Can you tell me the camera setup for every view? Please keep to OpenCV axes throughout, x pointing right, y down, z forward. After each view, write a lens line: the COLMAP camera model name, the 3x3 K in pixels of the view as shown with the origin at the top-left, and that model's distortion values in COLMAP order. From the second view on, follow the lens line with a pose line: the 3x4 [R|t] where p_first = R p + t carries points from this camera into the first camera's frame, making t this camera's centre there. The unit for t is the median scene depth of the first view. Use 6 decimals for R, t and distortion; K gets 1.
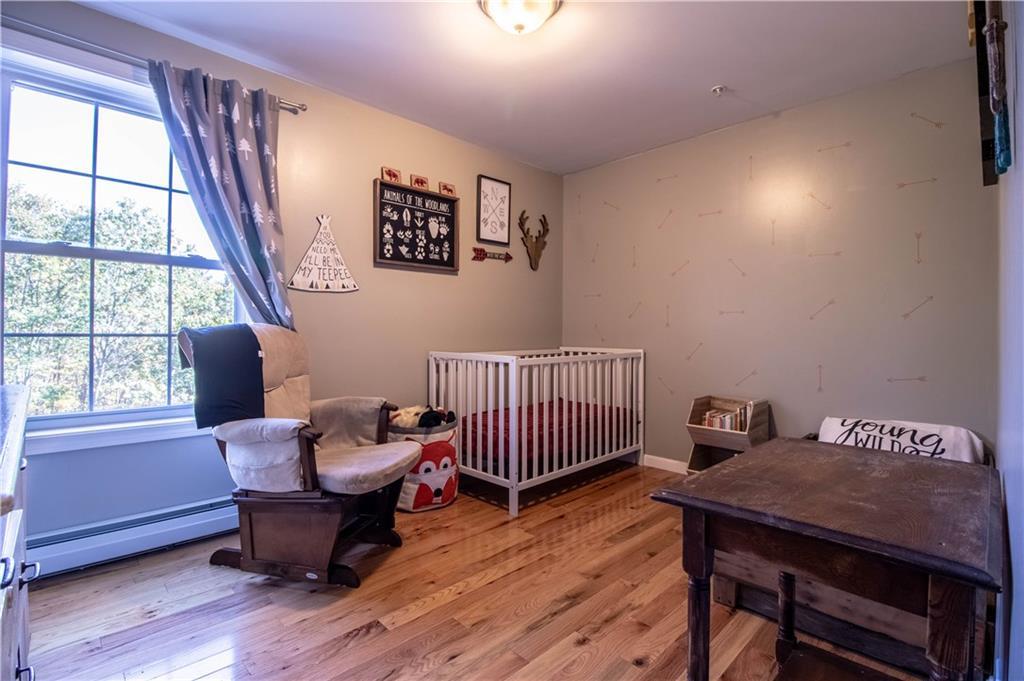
lens RADIAL K [[473.5, 0, 503.2], [0, 473.5, 337.1], [0, 0, 1]] dist [-0.007781, -0.006213]
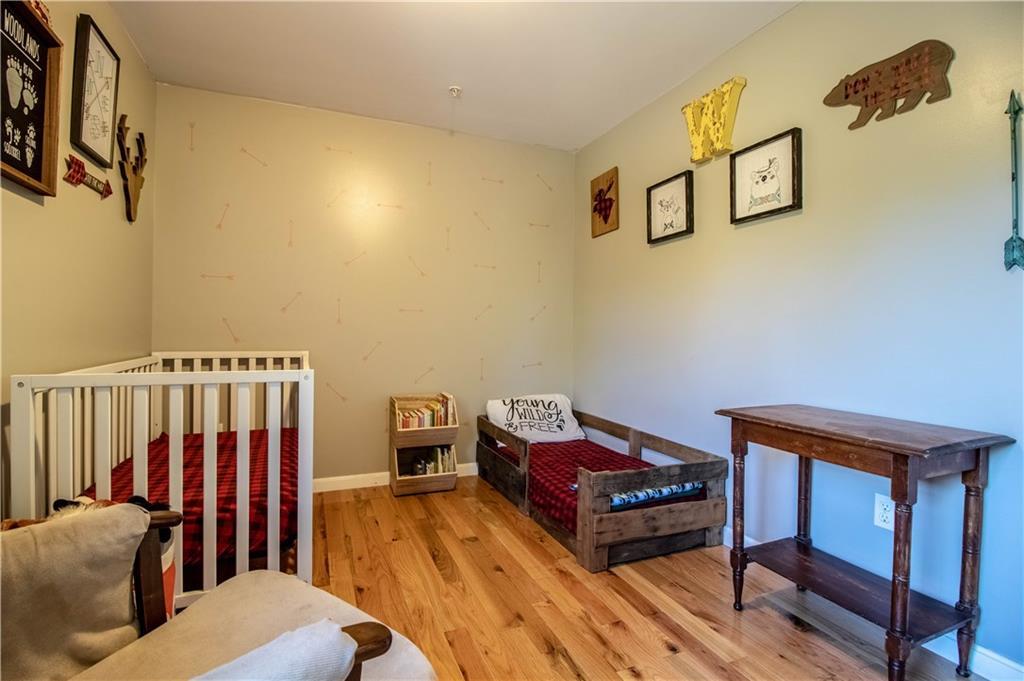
lens RADIAL K [[473.5, 0, 506.3], [0, 473.5, 334.4], [0, 0, 1]] dist [-0.007781, -0.006213]
pose [[0.371168, -0.005902, 0.928547, -0.378007], [0.001507, 0.999982, 0.005754, -0.007011], [-0.928565, -0.000737, 0.371170, 0.442413]]
